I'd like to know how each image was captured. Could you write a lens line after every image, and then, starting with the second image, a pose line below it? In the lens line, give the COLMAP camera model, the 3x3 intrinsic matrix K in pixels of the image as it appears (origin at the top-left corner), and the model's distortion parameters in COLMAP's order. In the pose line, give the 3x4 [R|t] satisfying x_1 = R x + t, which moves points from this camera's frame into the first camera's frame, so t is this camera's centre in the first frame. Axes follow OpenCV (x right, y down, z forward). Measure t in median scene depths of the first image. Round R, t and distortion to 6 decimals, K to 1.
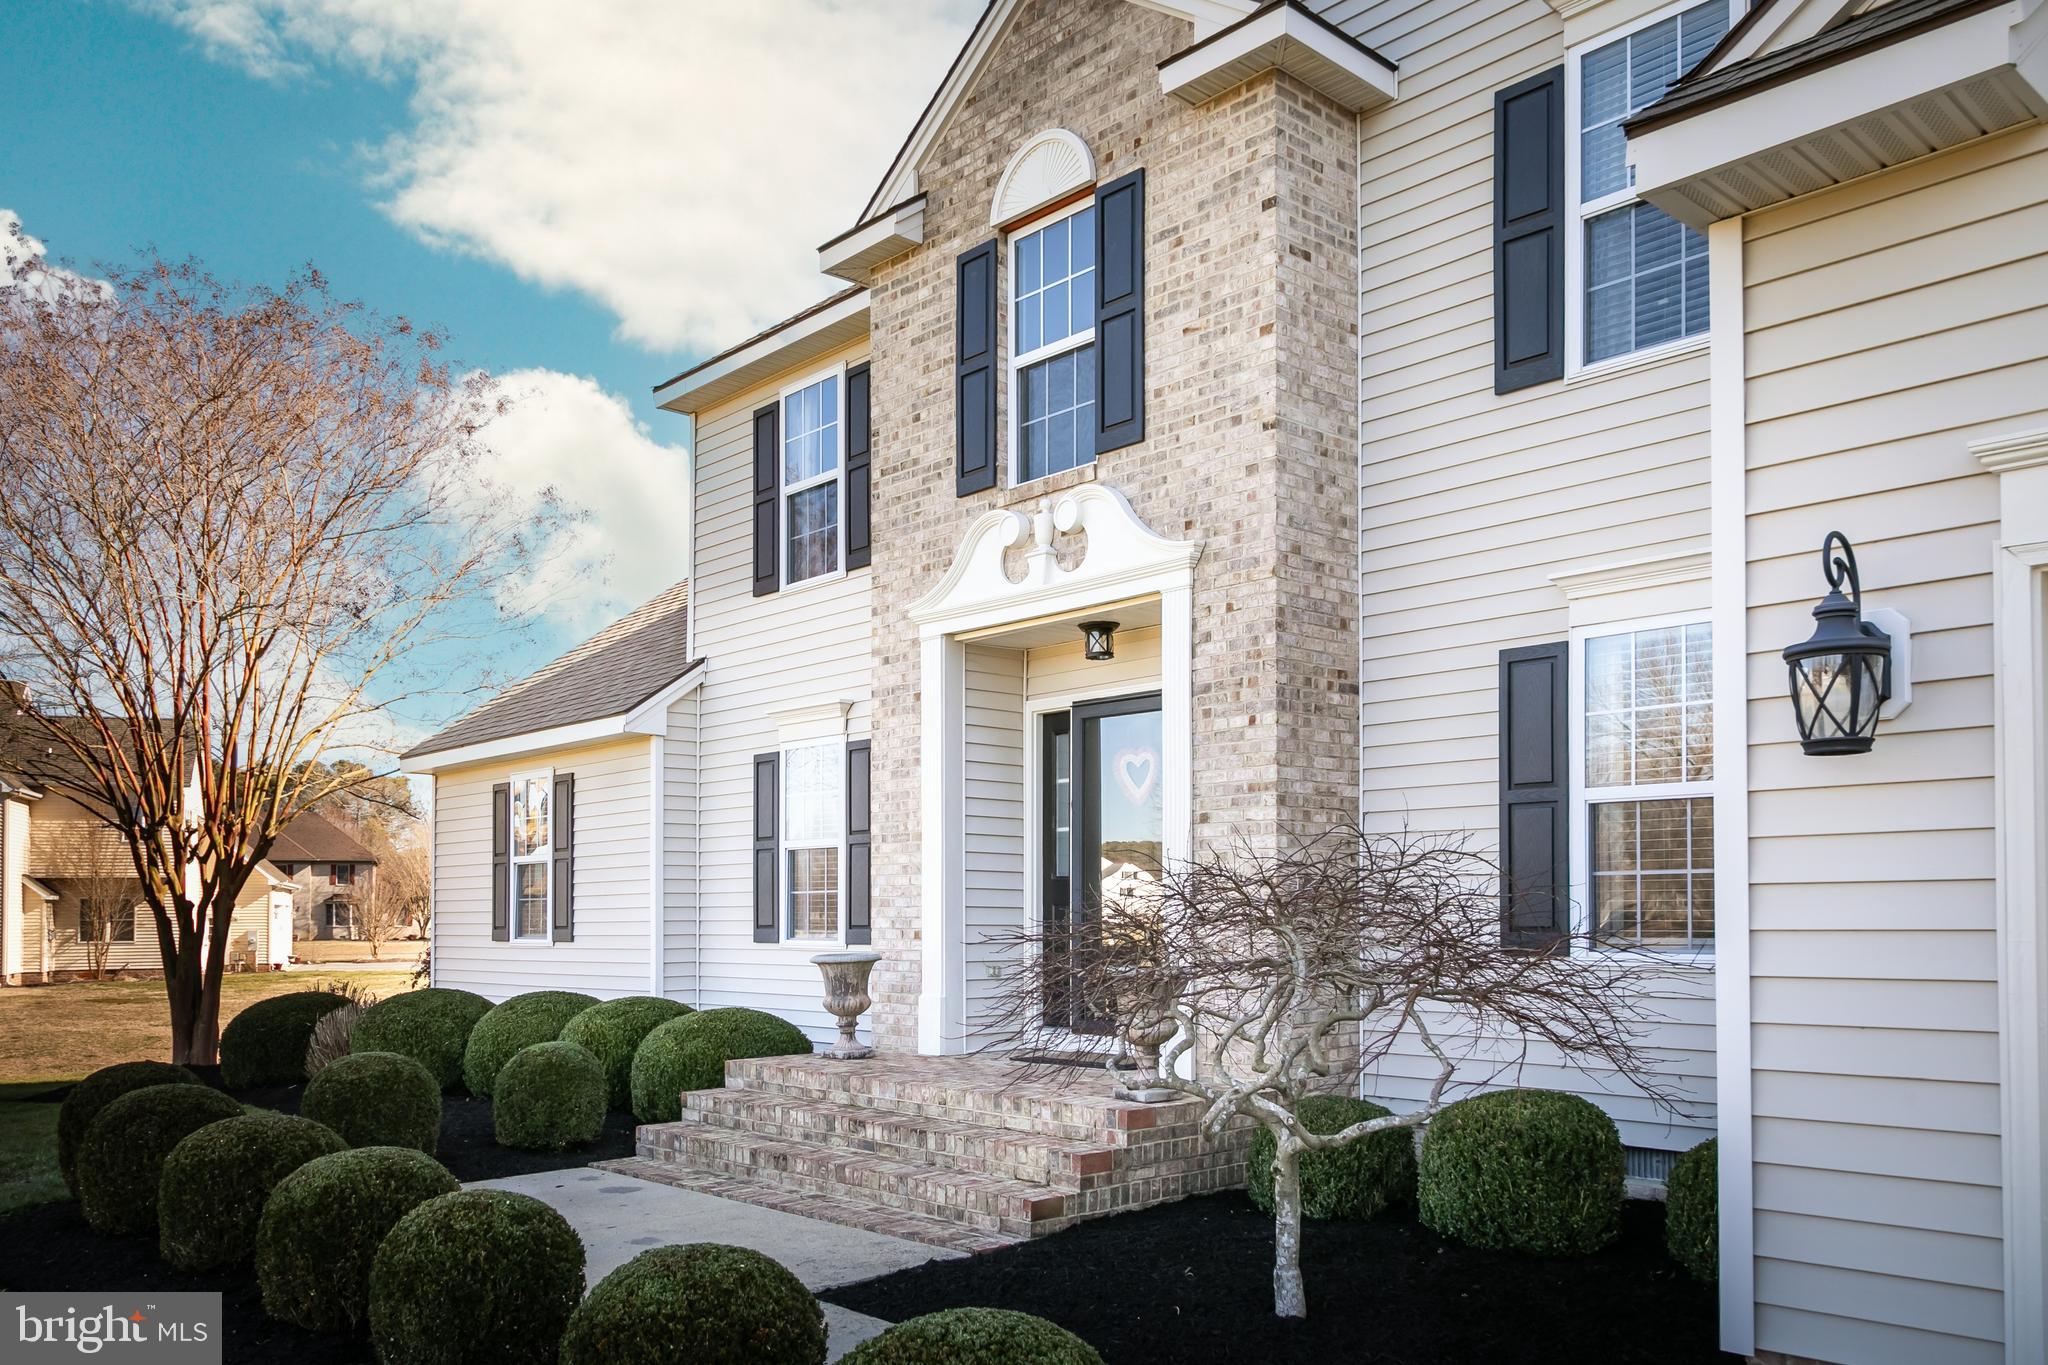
lens RADIAL K [[1558.3, 0, 951.3], [0, 1558.3, 895.7], [0, 0, 1]] dist [0.006938, 0.002564]
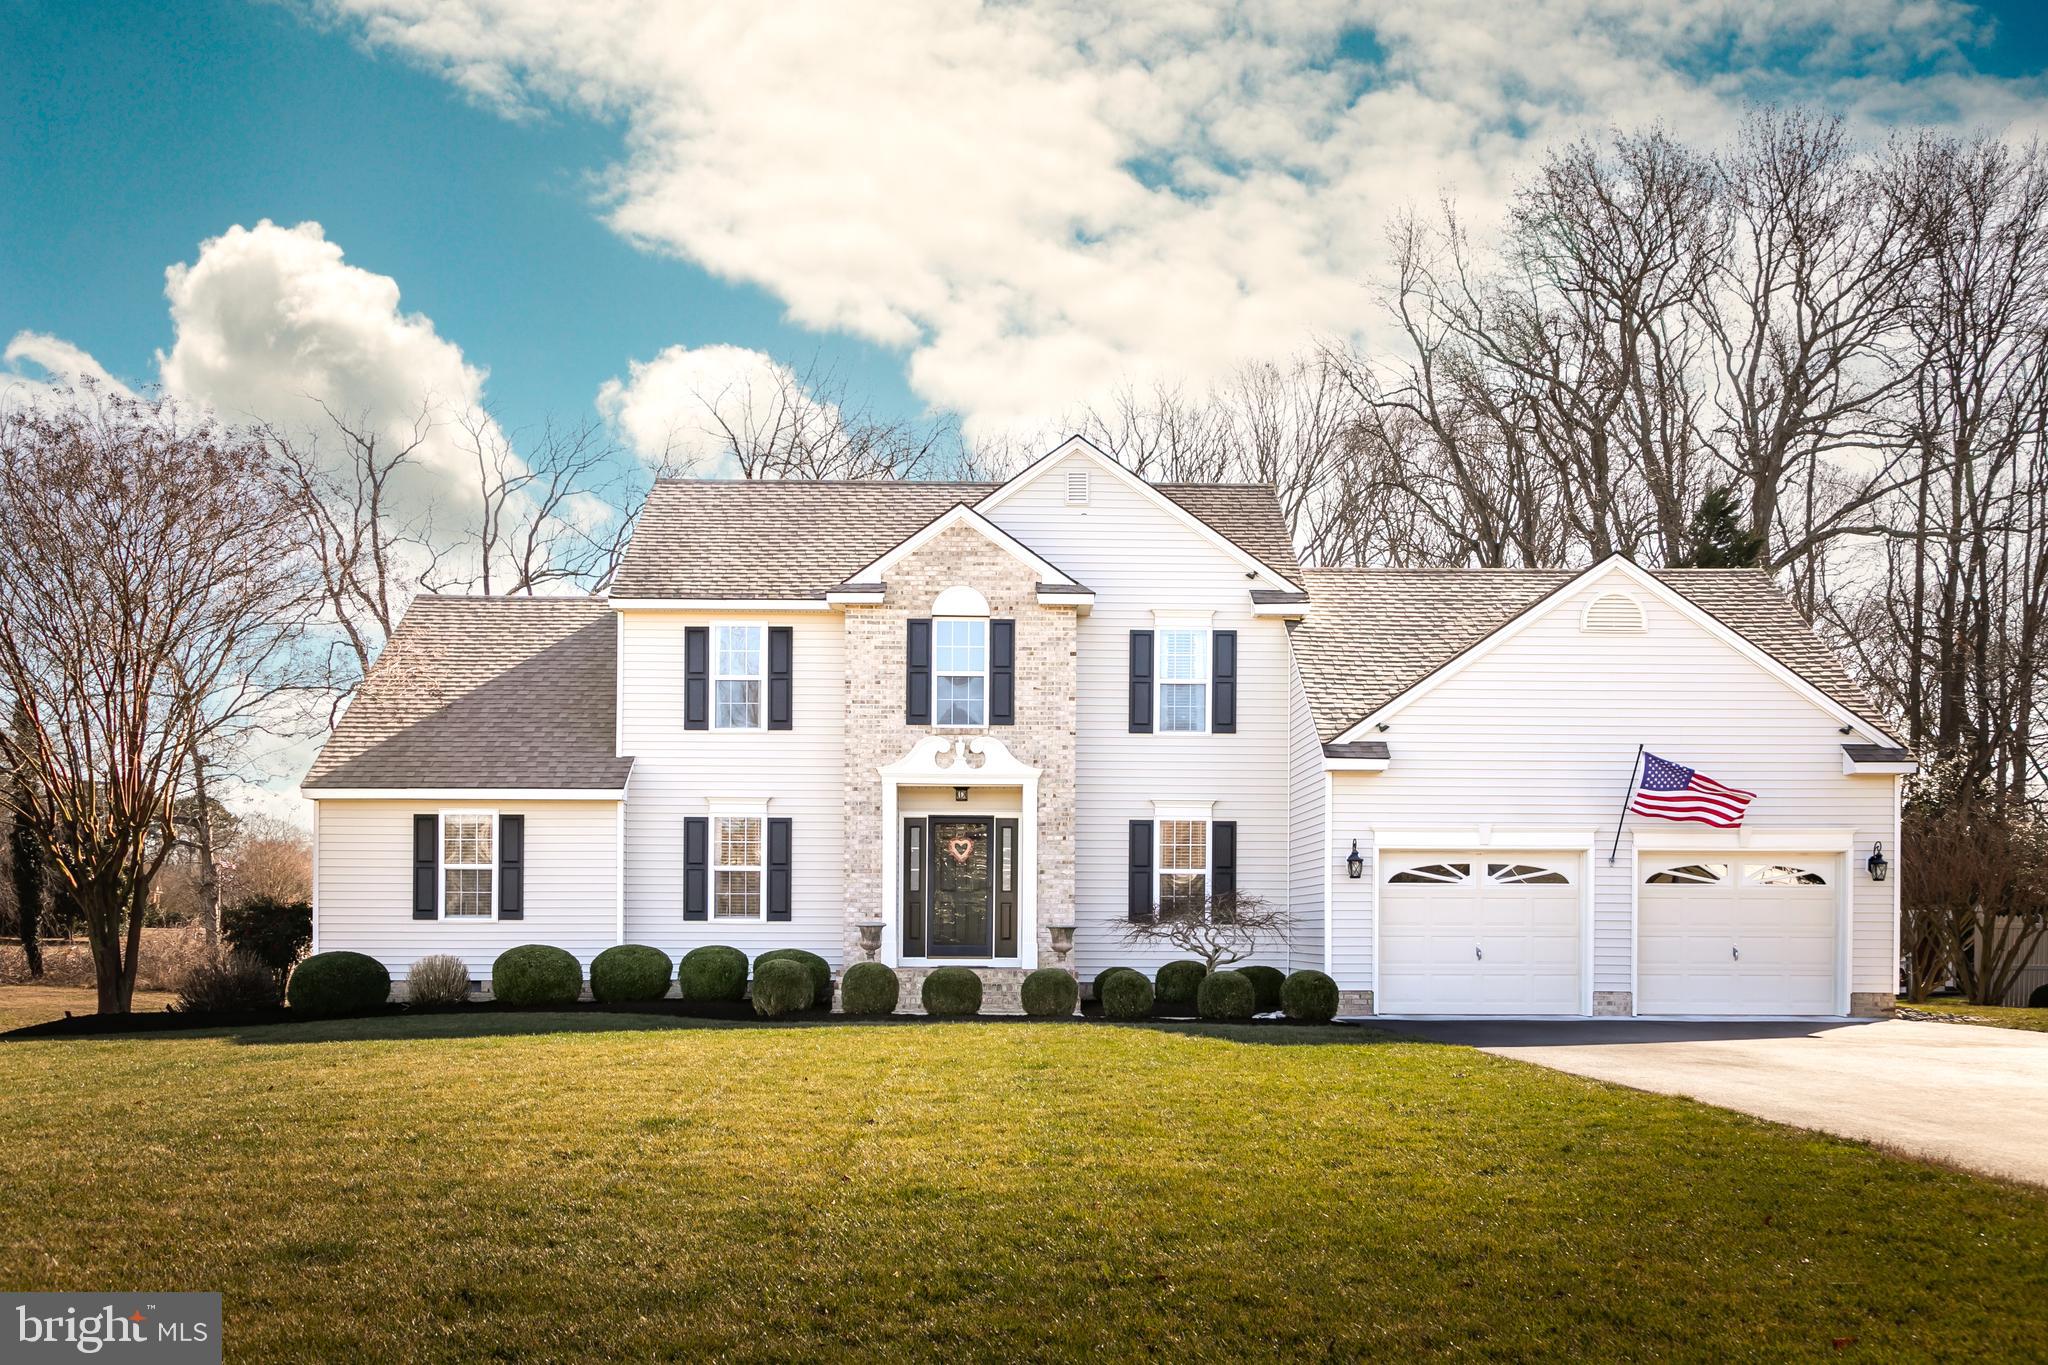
lens RADIAL K [[2006.8, 0, 965.3], [0, 2006.8, 945.2], [0, 0, 1]] dist [-0.002204, -0.009256]
pose [[0.670987, 0.002096, 0.741466, -2.360429], [-0.017804, 0.999753, 0.013285, 0.031499], [-0.741255, -0.022115, 0.670859, -1.167022]]
